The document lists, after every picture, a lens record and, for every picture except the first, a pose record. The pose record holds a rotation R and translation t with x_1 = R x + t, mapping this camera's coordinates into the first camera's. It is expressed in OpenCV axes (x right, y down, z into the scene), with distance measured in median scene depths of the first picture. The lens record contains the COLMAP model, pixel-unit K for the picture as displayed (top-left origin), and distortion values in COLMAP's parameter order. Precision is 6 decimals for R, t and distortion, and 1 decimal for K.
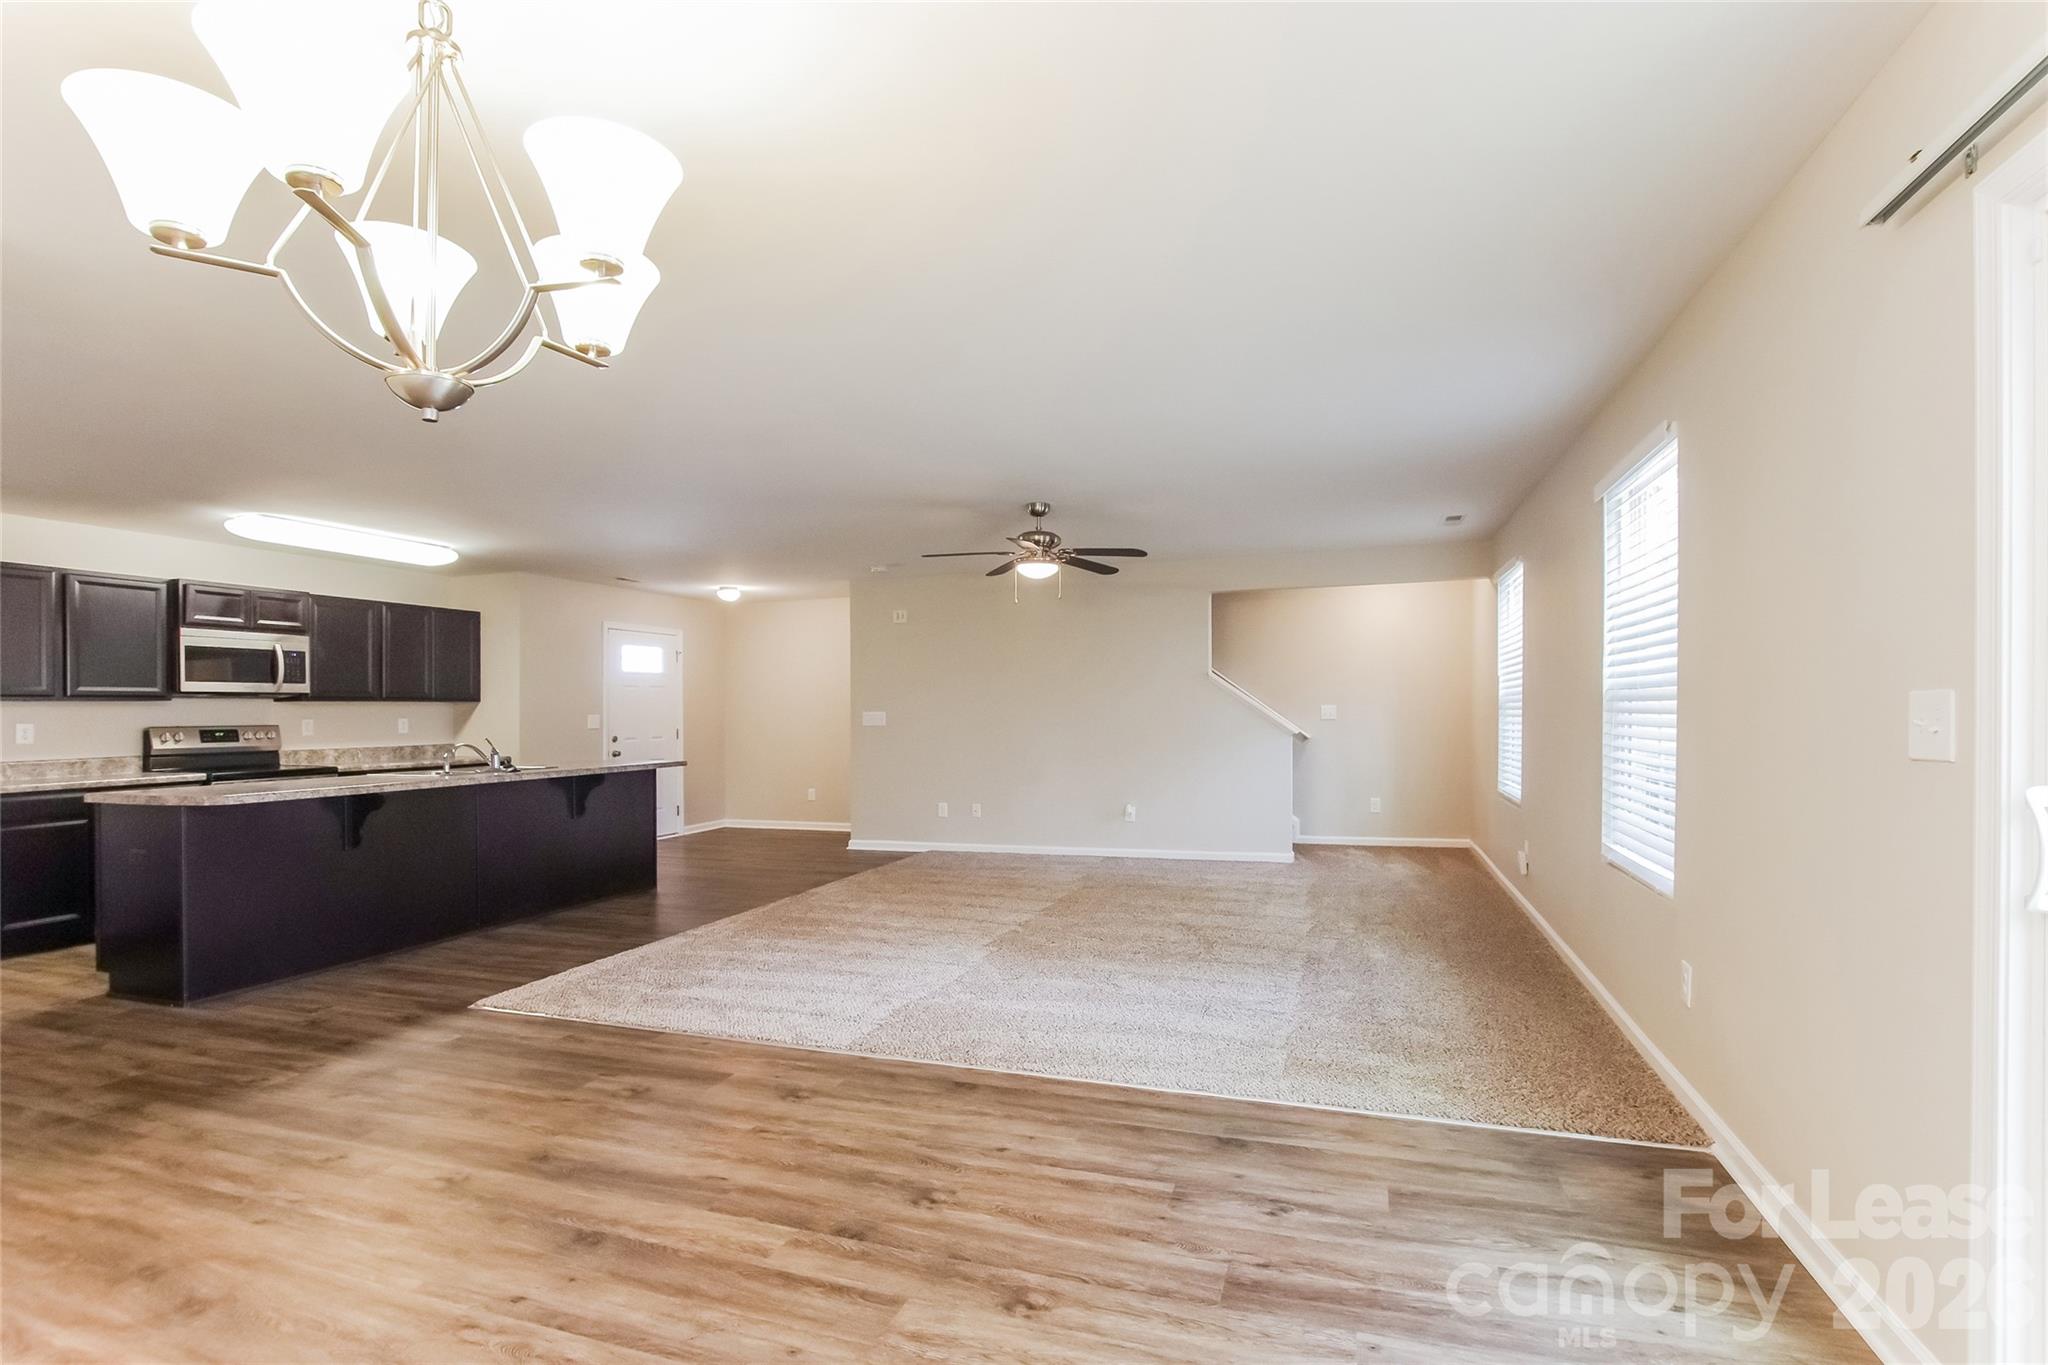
lens RADIAL K [[922.5, 0, 1061.5], [0, 922.5, 700.5], [0, 0, 1]] dist [-0.002409, -0.000629]
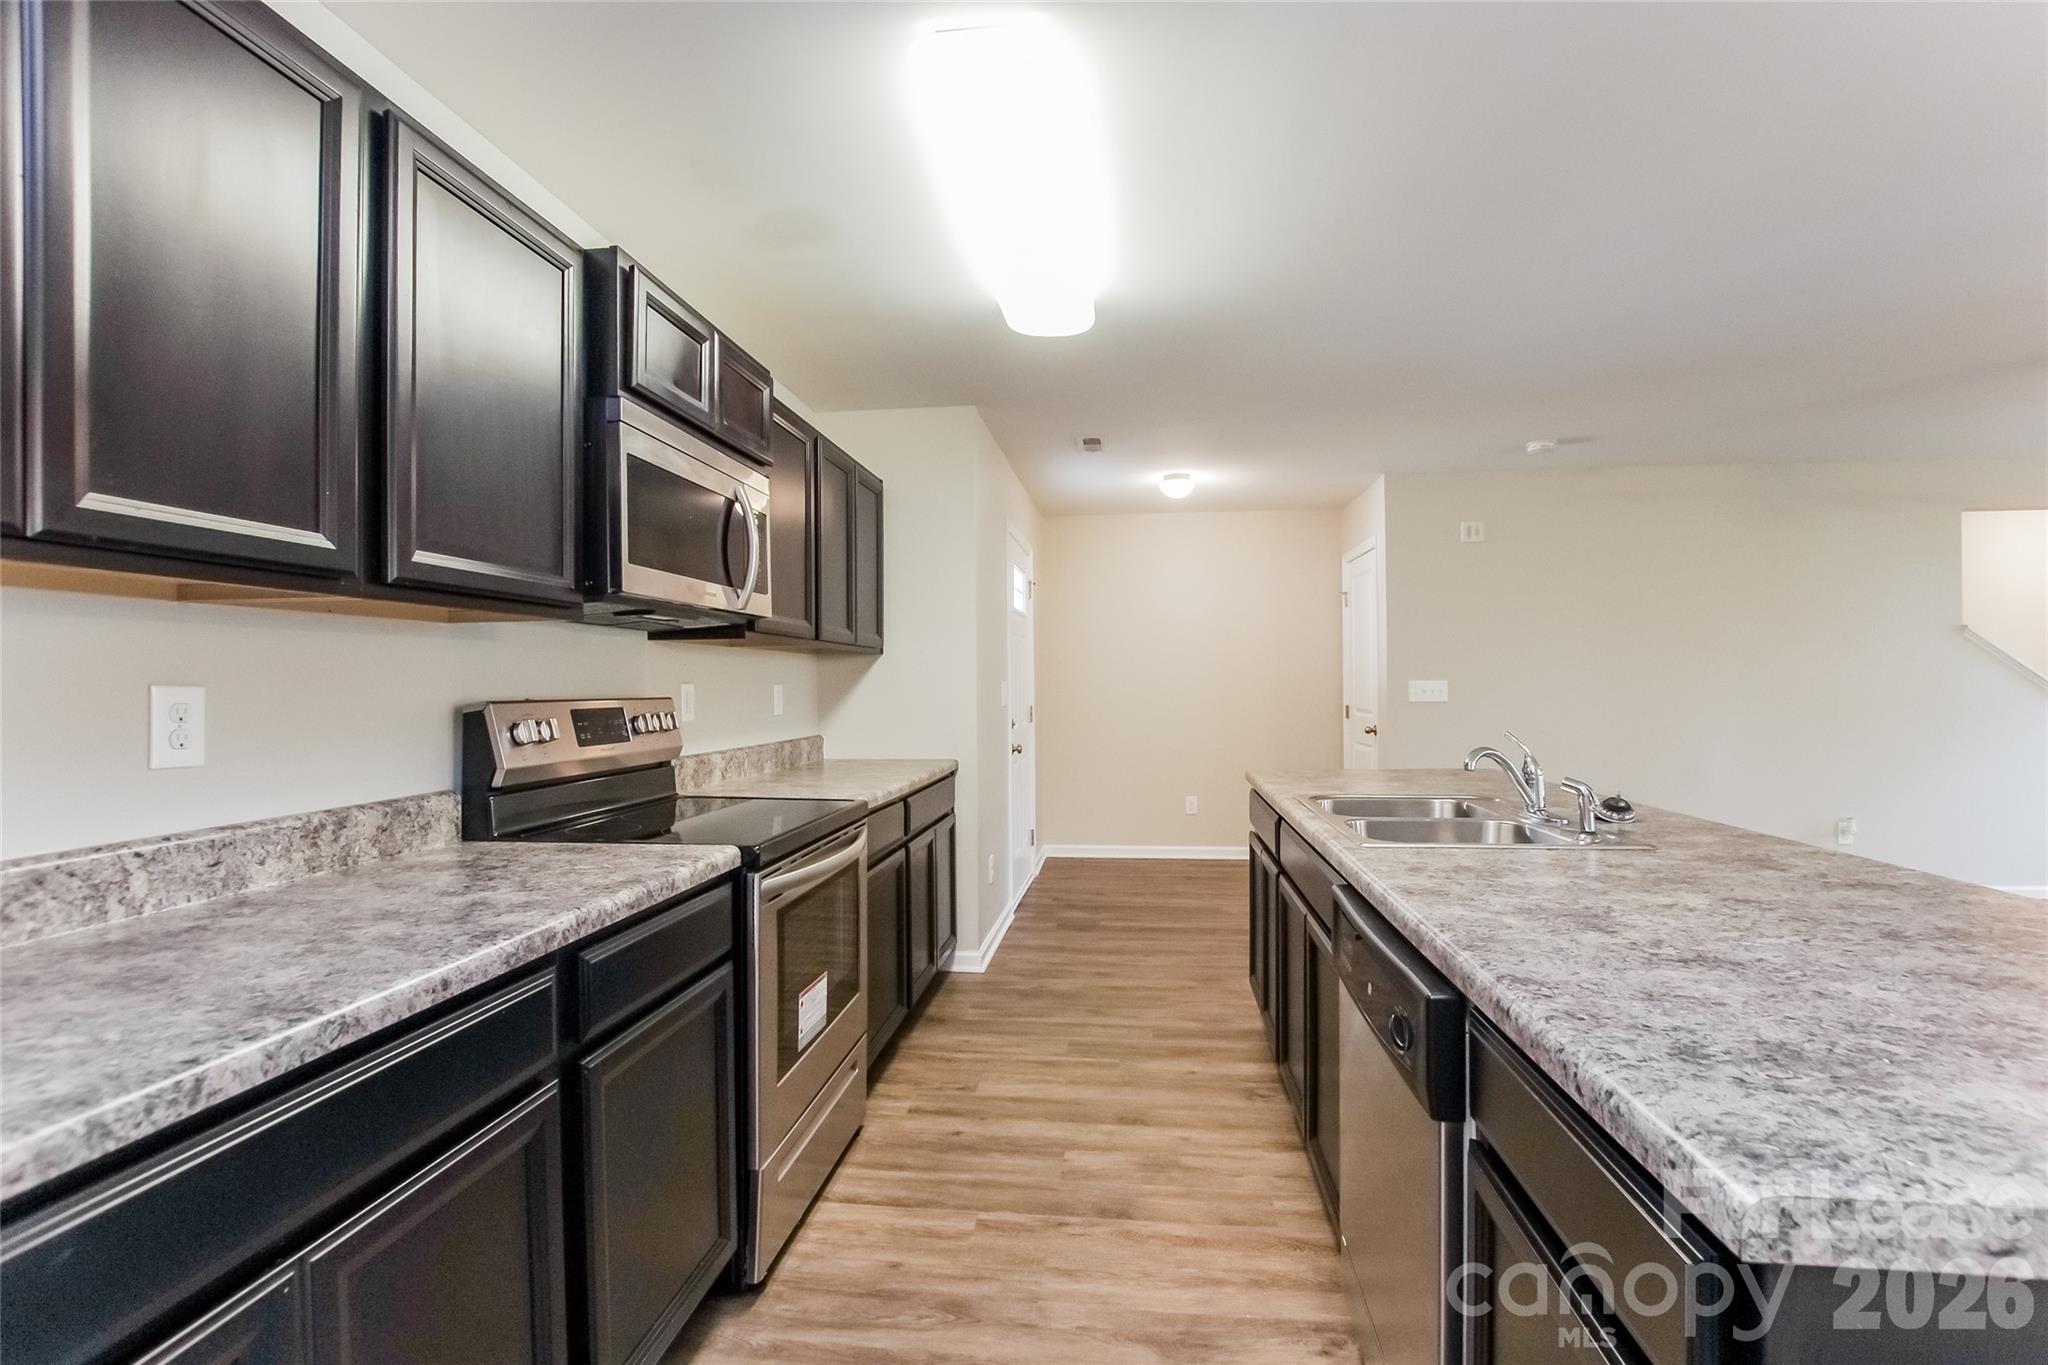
lens RADIAL K [[904.0, 0, 1040.9], [0, 904.0, 673.2], [0, 0, 1]] dist [-0.017388, 0.005111]
pose [[0.980910, 0.007909, 0.194304, -0.859330], [-0.006941, 0.999960, -0.005661, 0.019169], [-0.194341, 0.004204, 0.980925, 0.647092]]
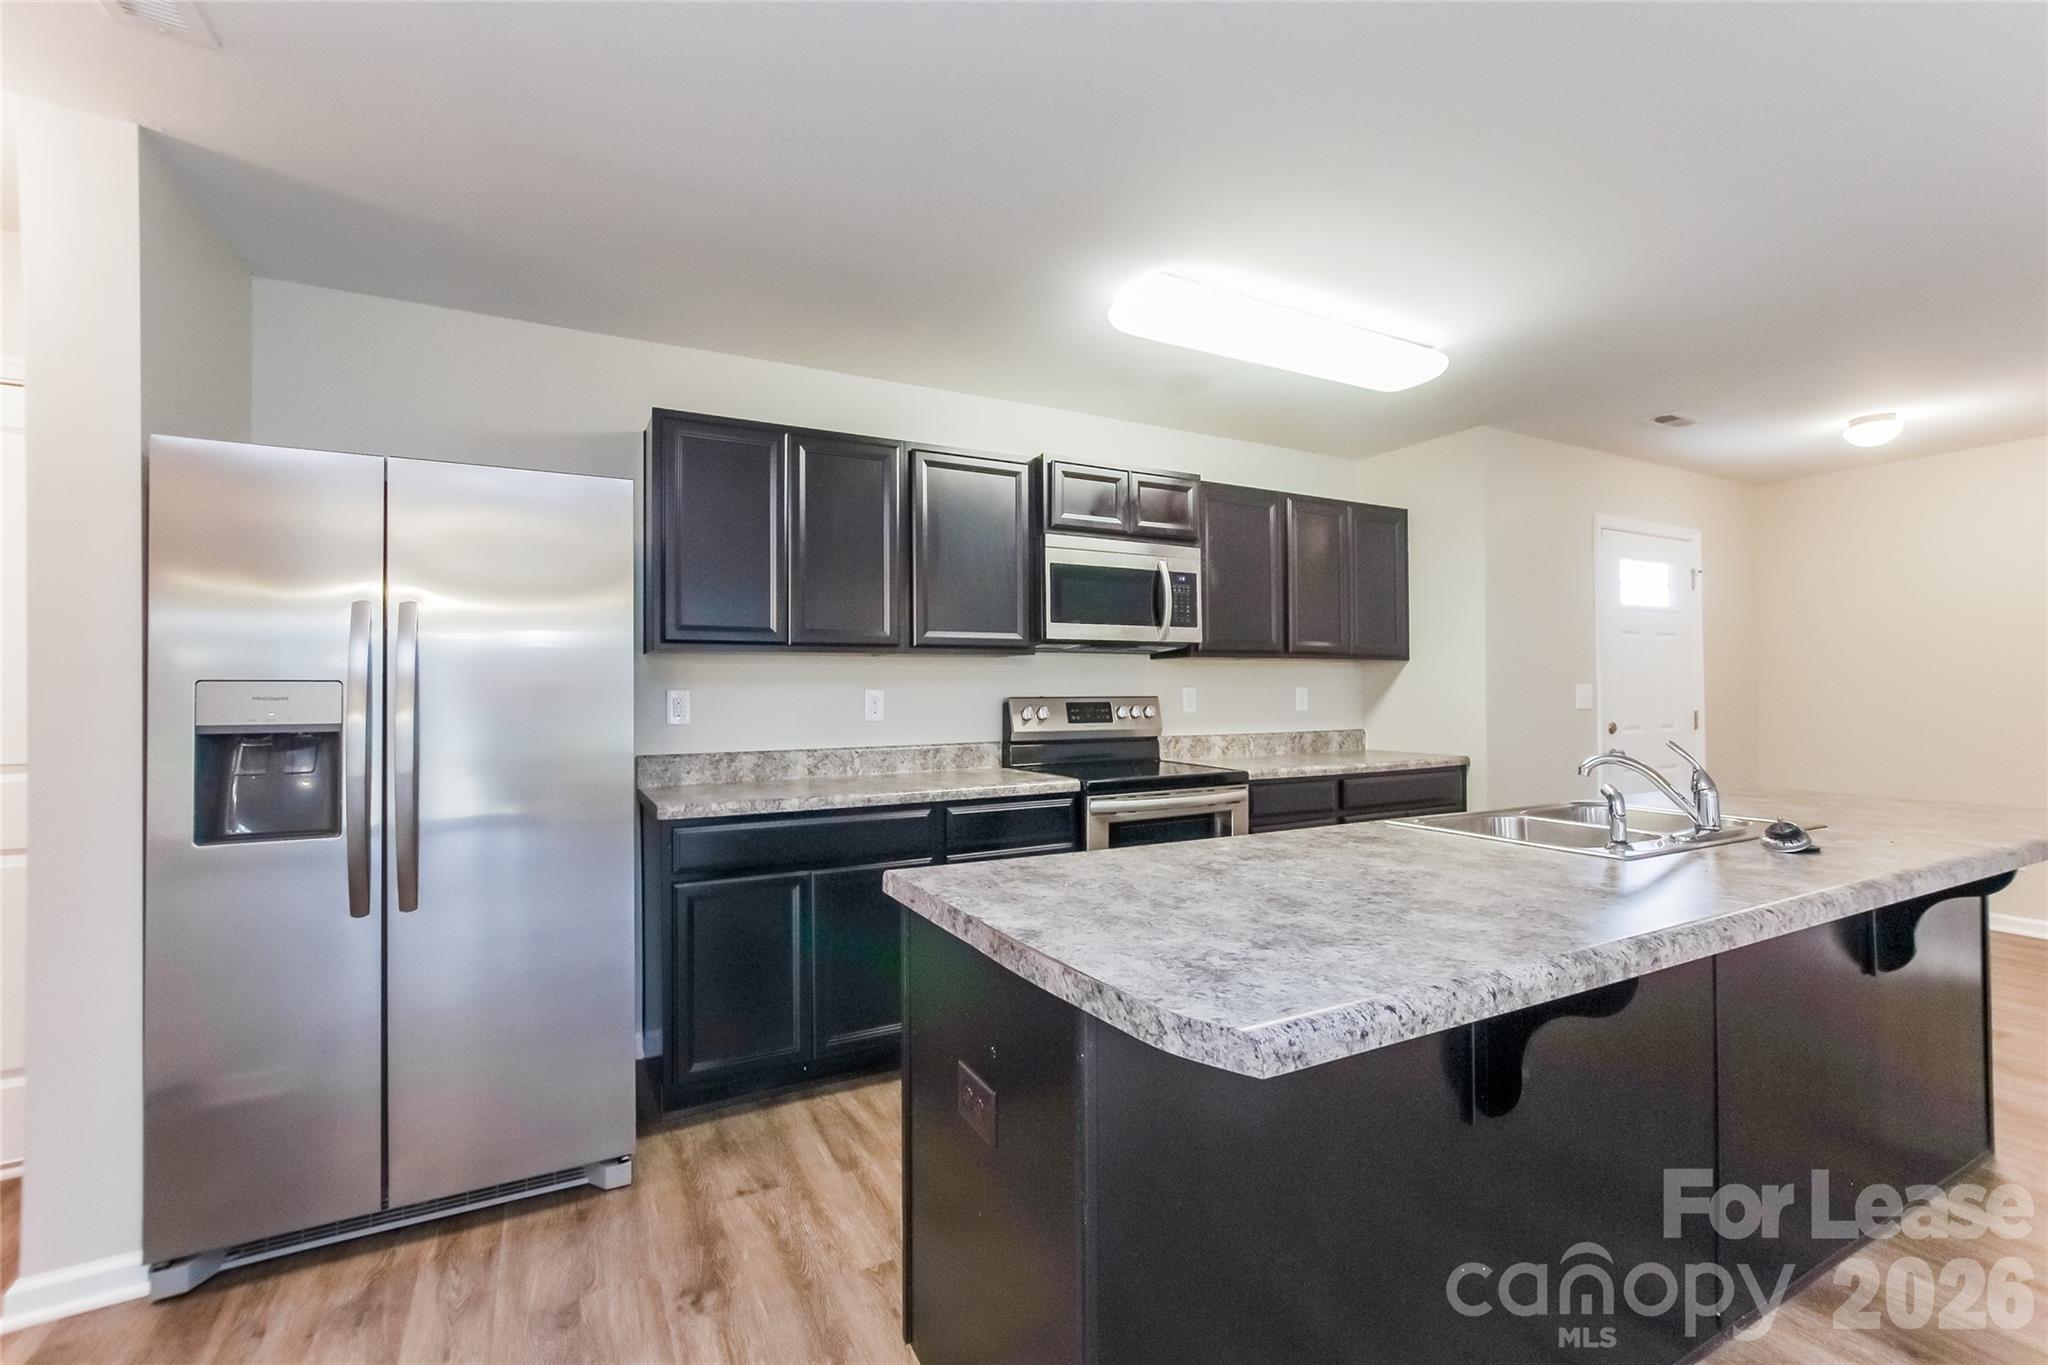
lens RADIAL K [[904.0, 0, 1040.9], [0, 904.0, 673.2], [0, 0, 1]] dist [-0.017388, 0.005111]
pose [[0.728817, -0.004797, -0.684692, -0.543999], [0.003384, 0.999988, -0.003404, 0.014368], [0.684701, 0.000164, 0.728825, 0.555376]]
